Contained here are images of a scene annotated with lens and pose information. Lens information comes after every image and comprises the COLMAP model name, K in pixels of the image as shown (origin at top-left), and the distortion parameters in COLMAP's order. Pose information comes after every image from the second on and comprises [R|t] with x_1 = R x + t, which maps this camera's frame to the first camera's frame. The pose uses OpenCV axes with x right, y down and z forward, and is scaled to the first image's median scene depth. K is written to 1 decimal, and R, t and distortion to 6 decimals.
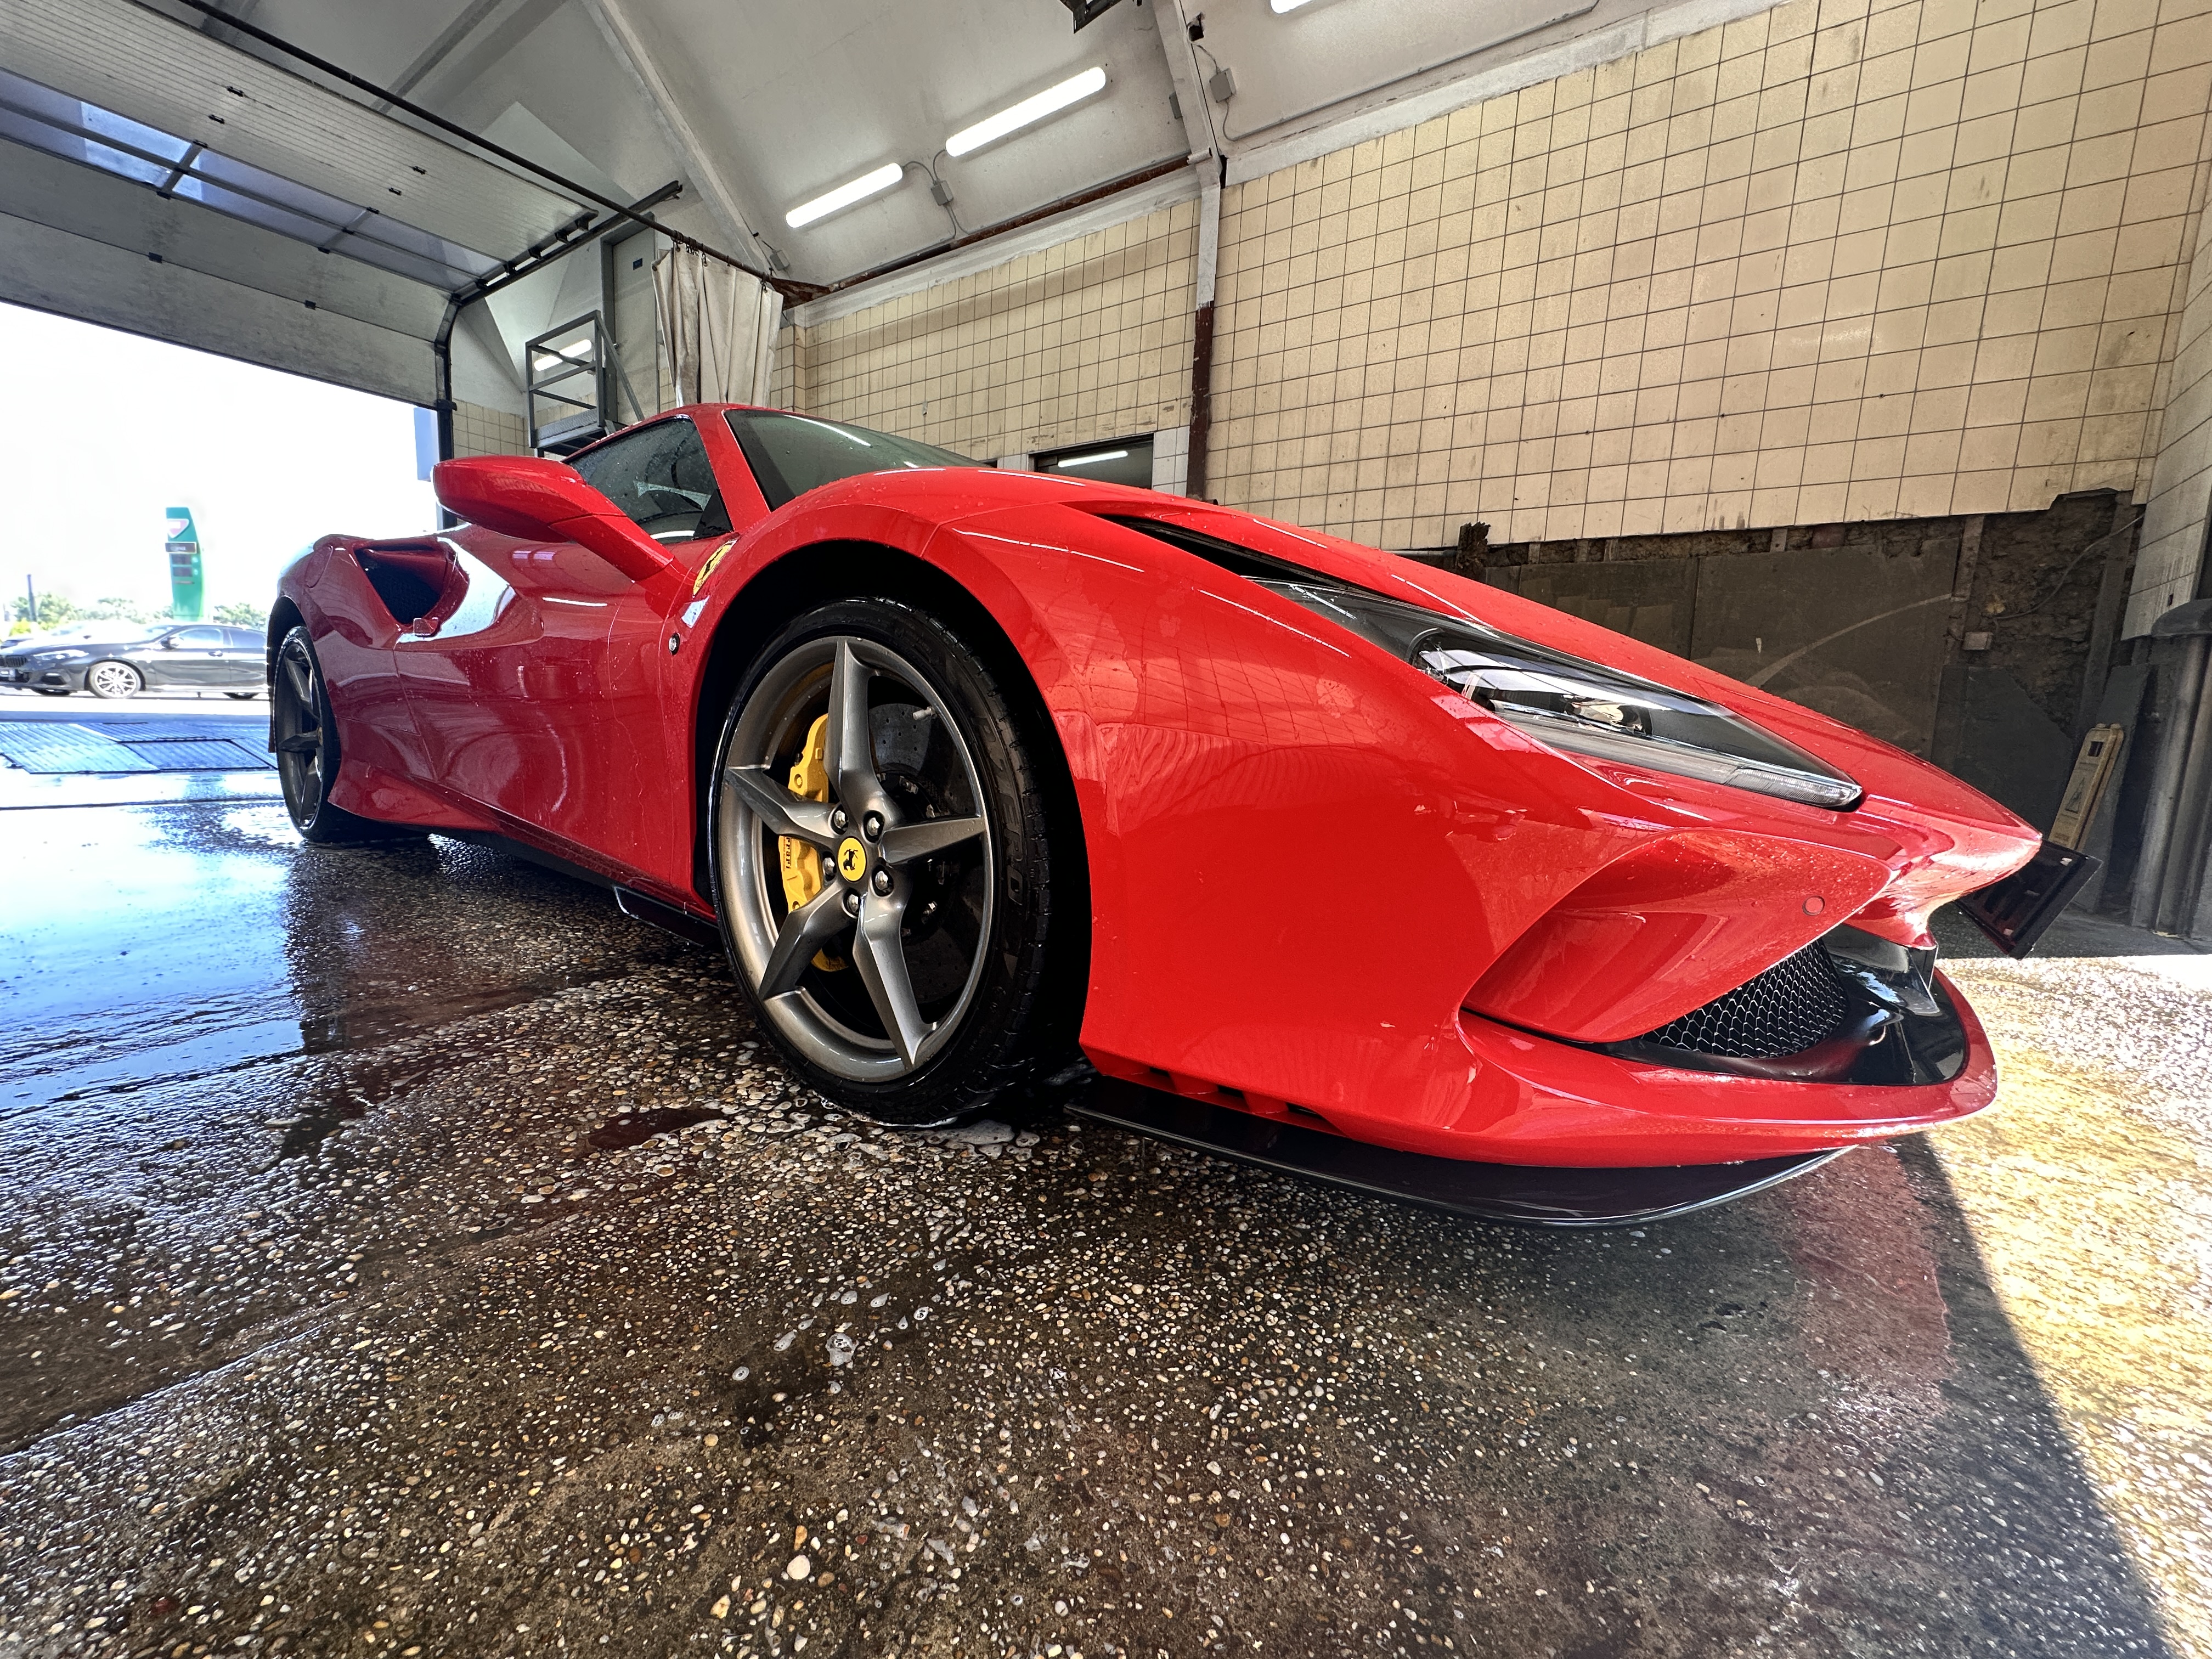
lens RADIAL K [[886.2, 0, 1110.4], [0, 886.2, 832.7], [0, 0, 1]] dist [-0.001739, -0.000168]
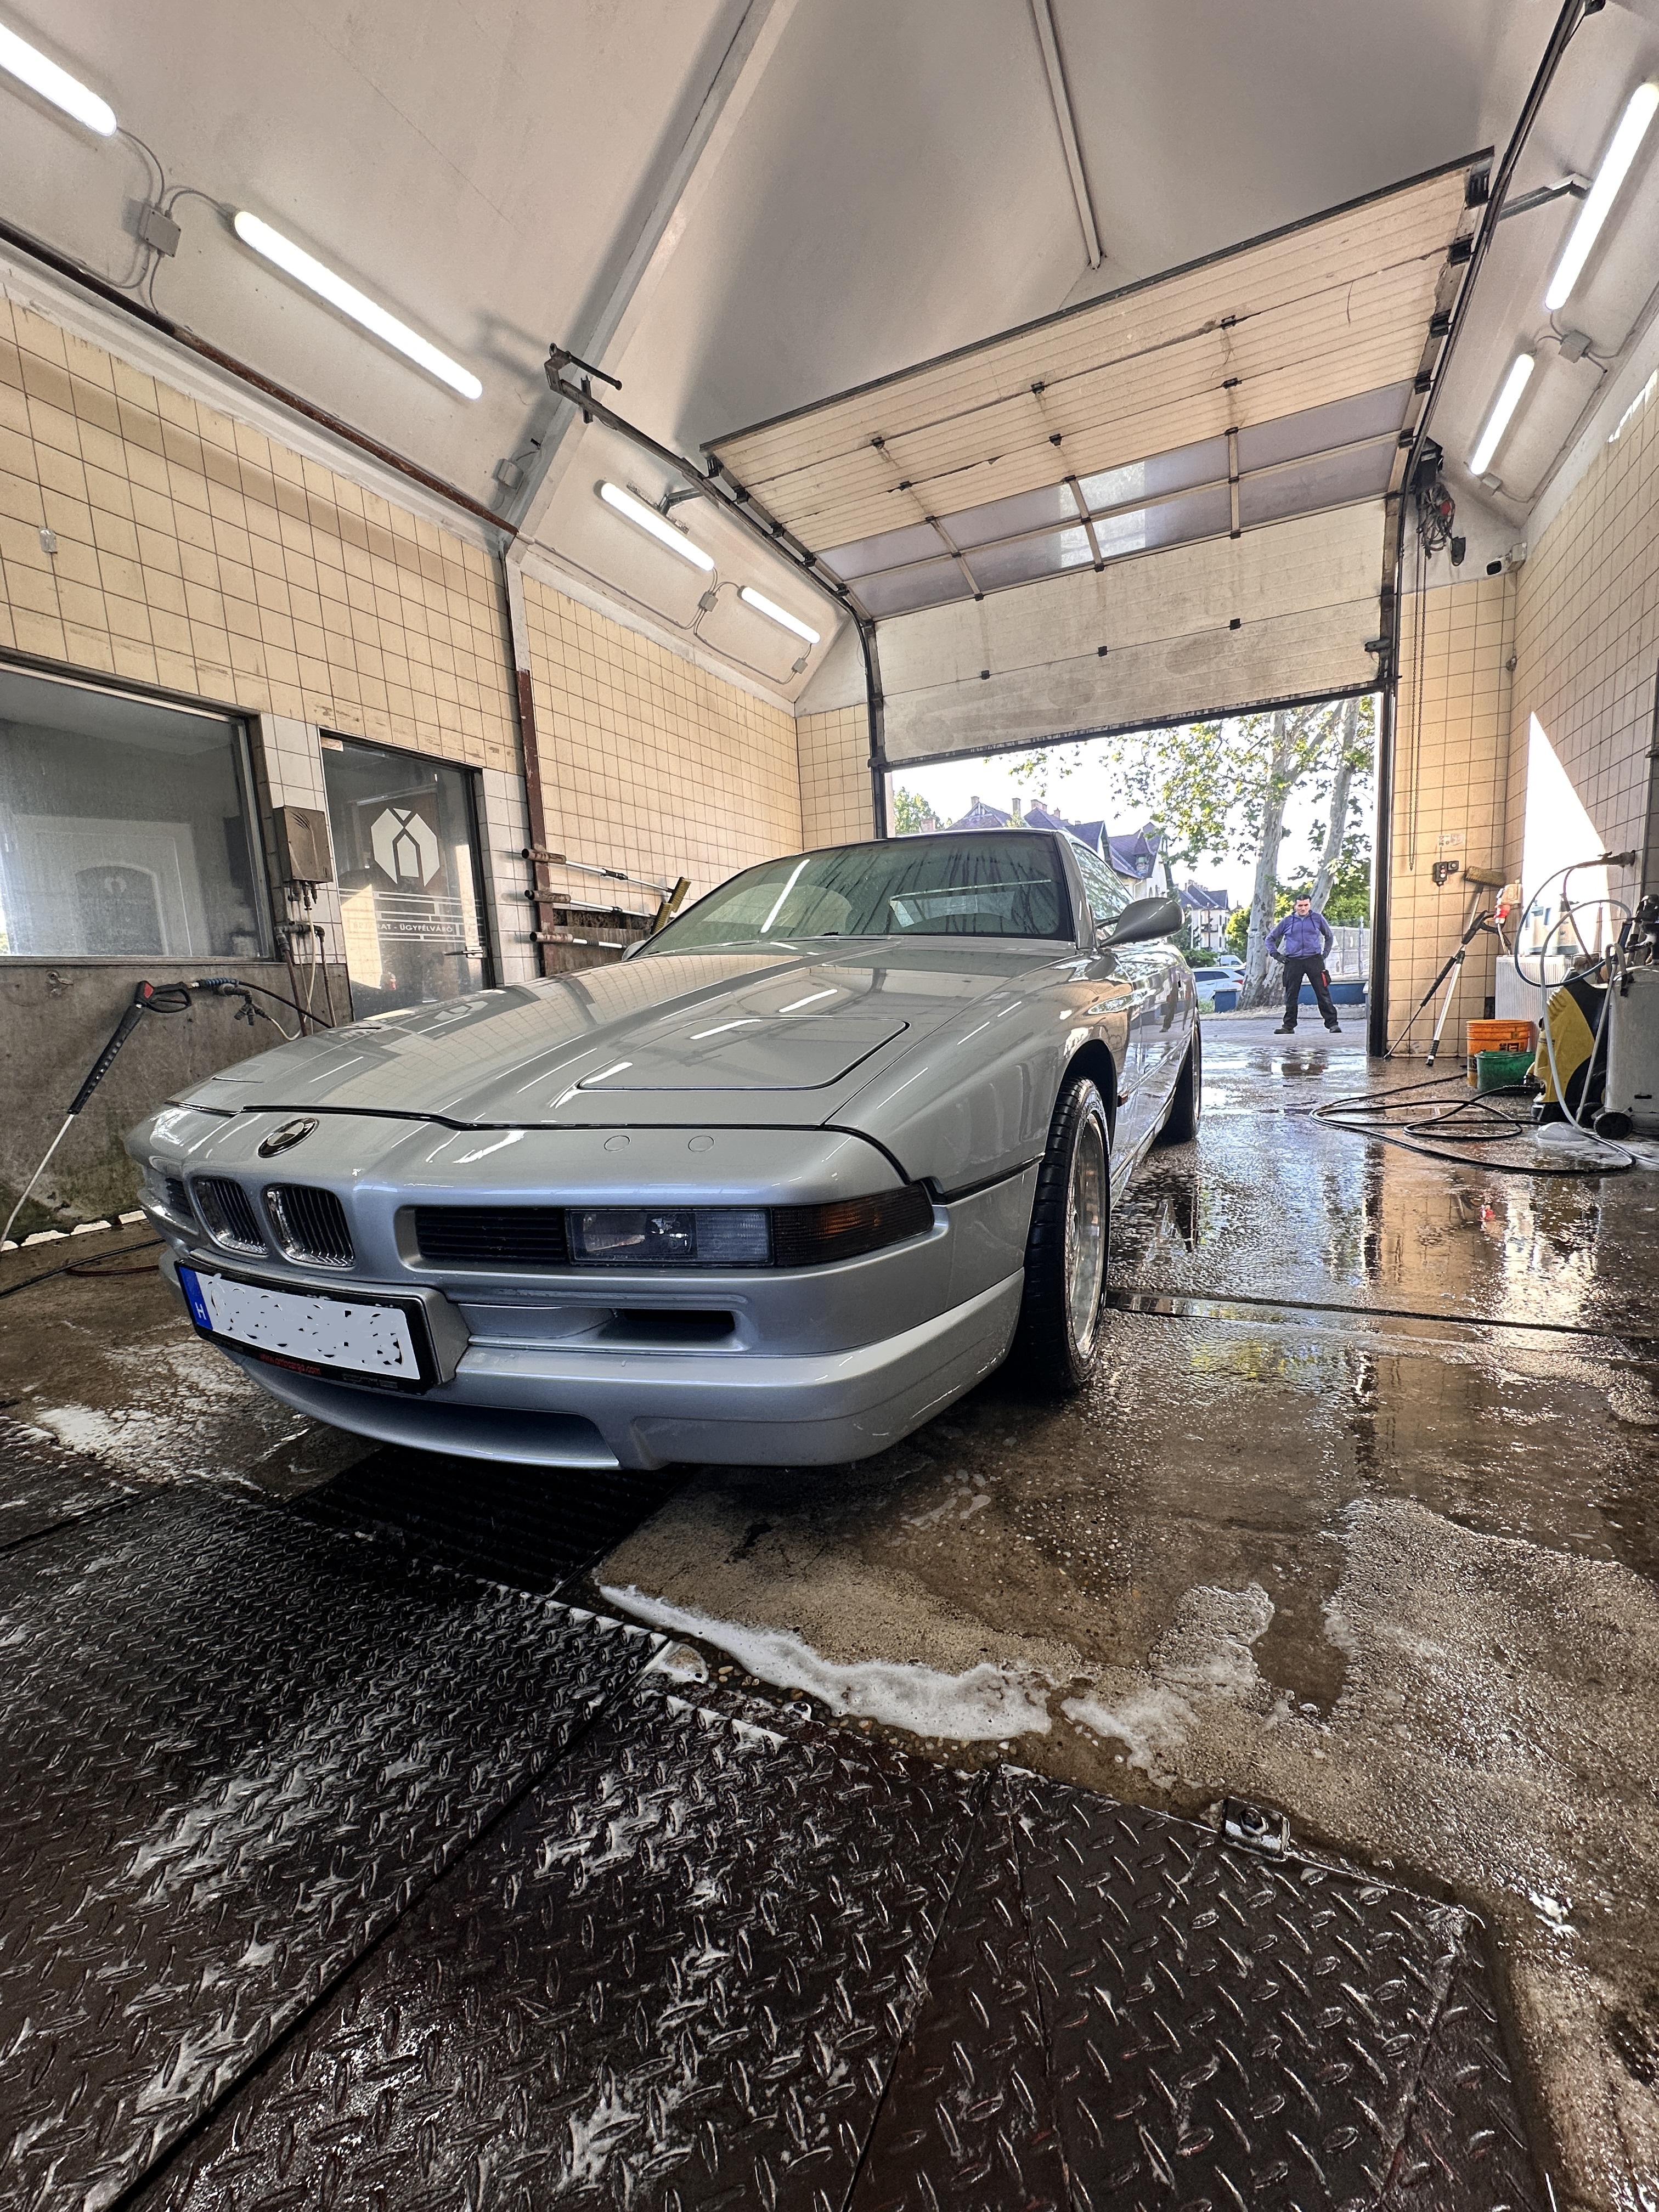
lens RADIAL K [[886.2, 0, 840.0], [0, 886.2, 1101.3], [0, 0, 1]] dist [-0.001739, -0.000168]
pose [[-0.189426, -0.178221, 0.965585, -1.195823], [0.158400, 0.964962, 0.209181, -0.275076], [-0.969034, 0.192573, -0.154559, 0.968561]]
